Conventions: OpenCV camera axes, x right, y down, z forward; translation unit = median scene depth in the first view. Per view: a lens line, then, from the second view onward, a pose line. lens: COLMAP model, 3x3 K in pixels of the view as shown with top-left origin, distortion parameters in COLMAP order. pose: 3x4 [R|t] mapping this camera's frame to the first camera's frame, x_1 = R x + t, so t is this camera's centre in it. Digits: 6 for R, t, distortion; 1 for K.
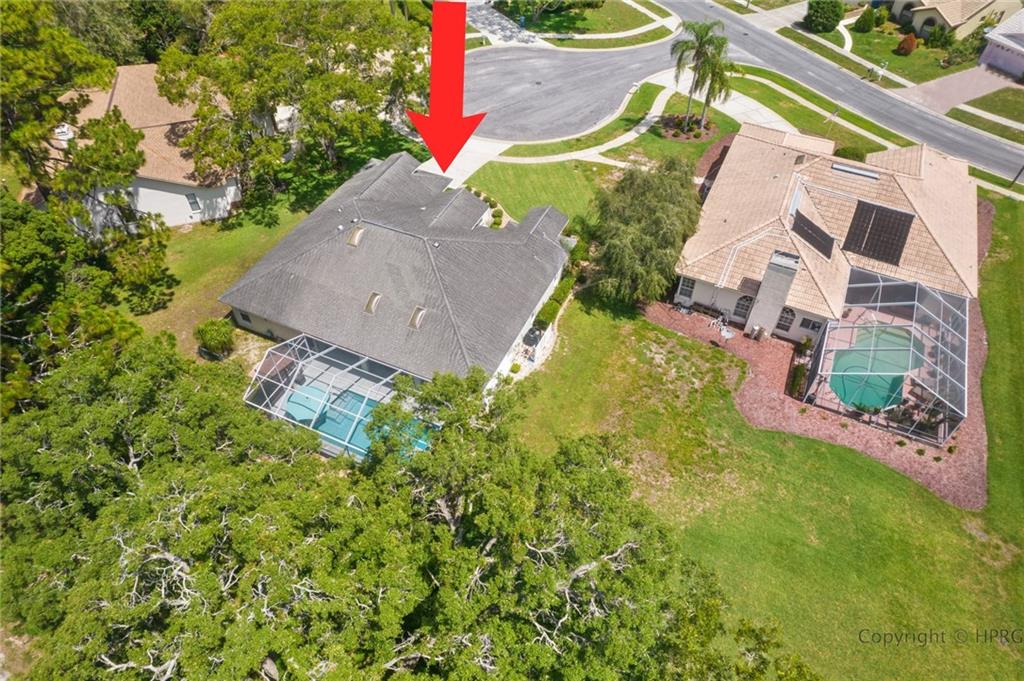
lens RADIAL K [[654.0, 0, 512.0], [0, 654.0, 340.5], [0, 0, 1]] dist [-0.073389, 0.071038]
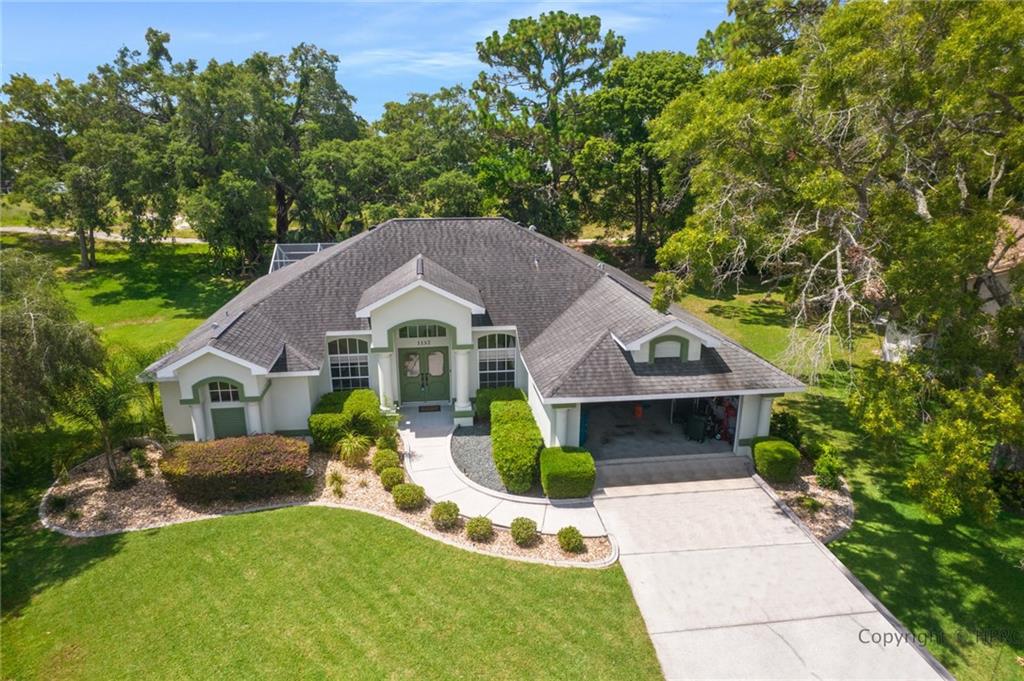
lens RADIAL K [[654.0, 0, 512.0], [0, 654.0, 340.5], [0, 0, 1]] dist [-0.073389, 0.071038]
pose [[-0.846680, 0.149783, -0.510586, 0.101986], [-0.391413, 0.474708, 0.788320, -0.558374], [0.360456, 0.867305, -0.343298, 1.151845]]
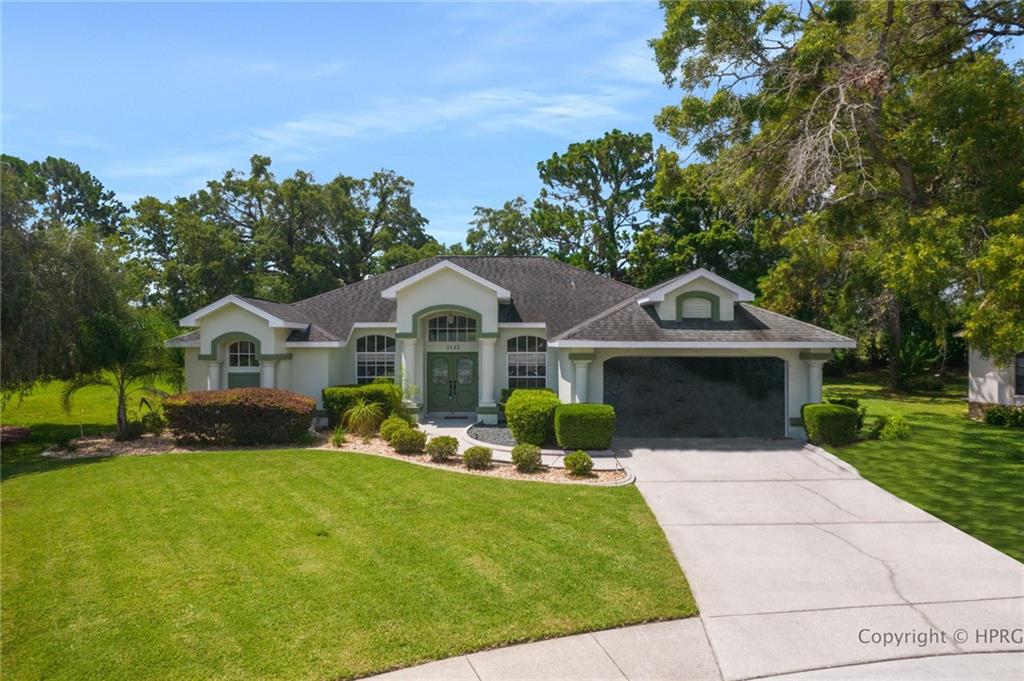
lens RADIAL K [[654.0, 0, 512.0], [0, 654.0, 340.5], [0, 0, 1]] dist [-0.073389, 0.071038]
pose [[-0.907210, -0.003712, -0.420661, 0.071398], [-0.309086, 0.684211, 0.660546, -0.480742], [0.285369, 0.729275, -0.621870, 1.265466]]
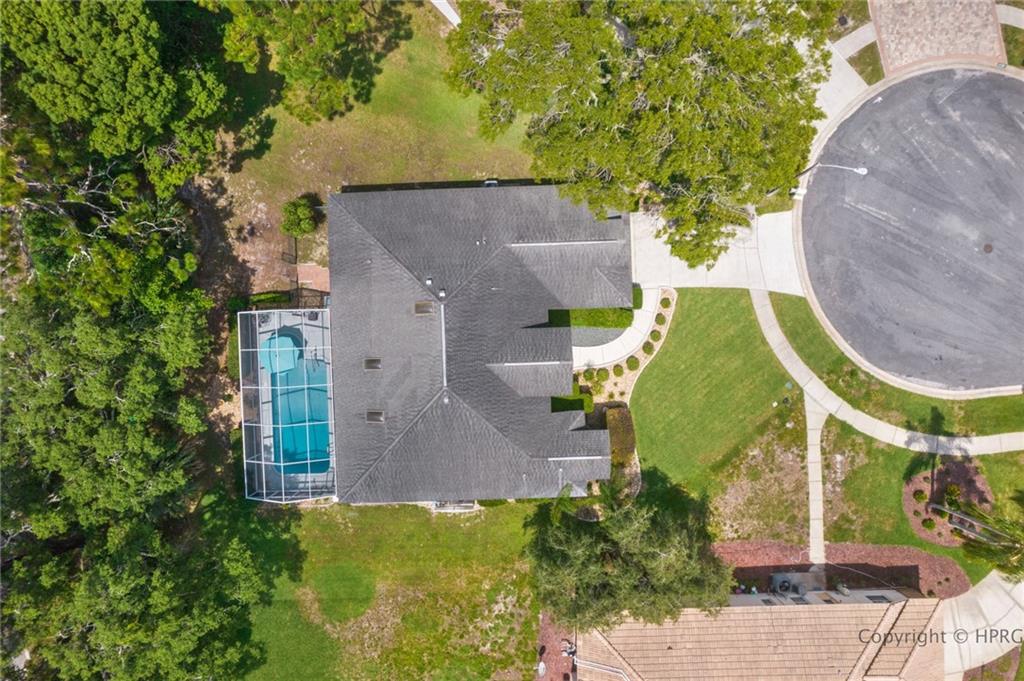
lens RADIAL K [[654.0, 0, 512.0], [0, 654.0, 340.5], [0, 0, 1]] dist [-0.073389, 0.071038]
pose [[0.446418, 0.894699, 0.014978, -0.138159], [-0.659242, 0.317524, 0.681600, -0.714185], [0.605072, -0.314152, 0.731571, 0.348479]]
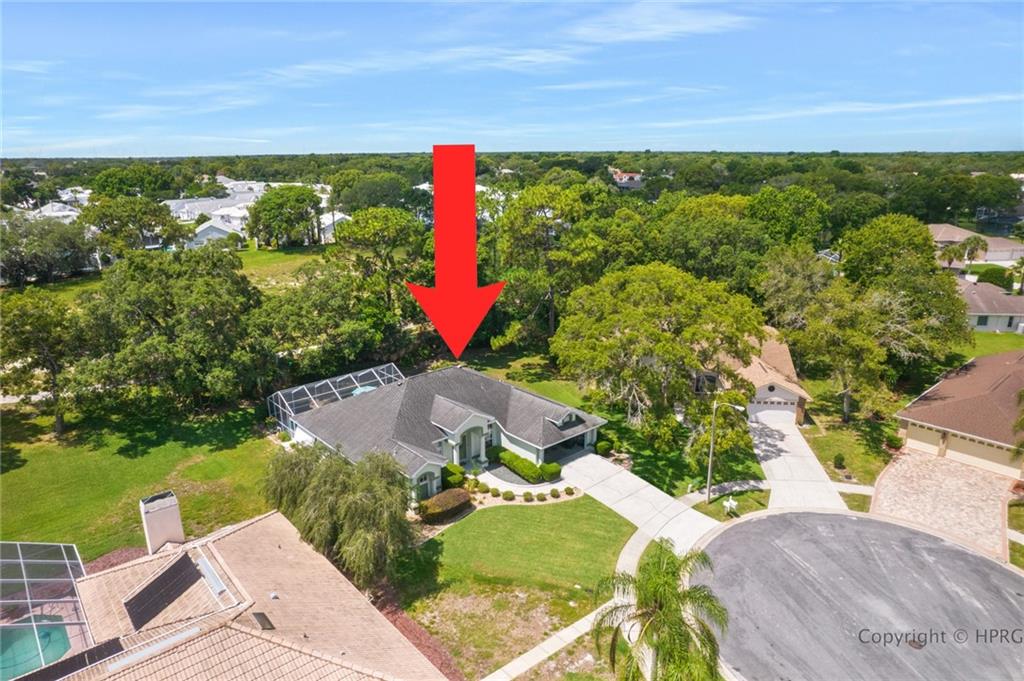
lens RADIAL K [[654.0, 0, 512.0], [0, 654.0, 340.5], [0, 0, 1]] dist [-0.073389, 0.071038]
pose [[-0.402747, 0.261527, -0.877154, 0.774608], [-0.666117, 0.573506, 0.476843, -0.815331], [0.627760, 0.776334, -0.056770, 0.960890]]
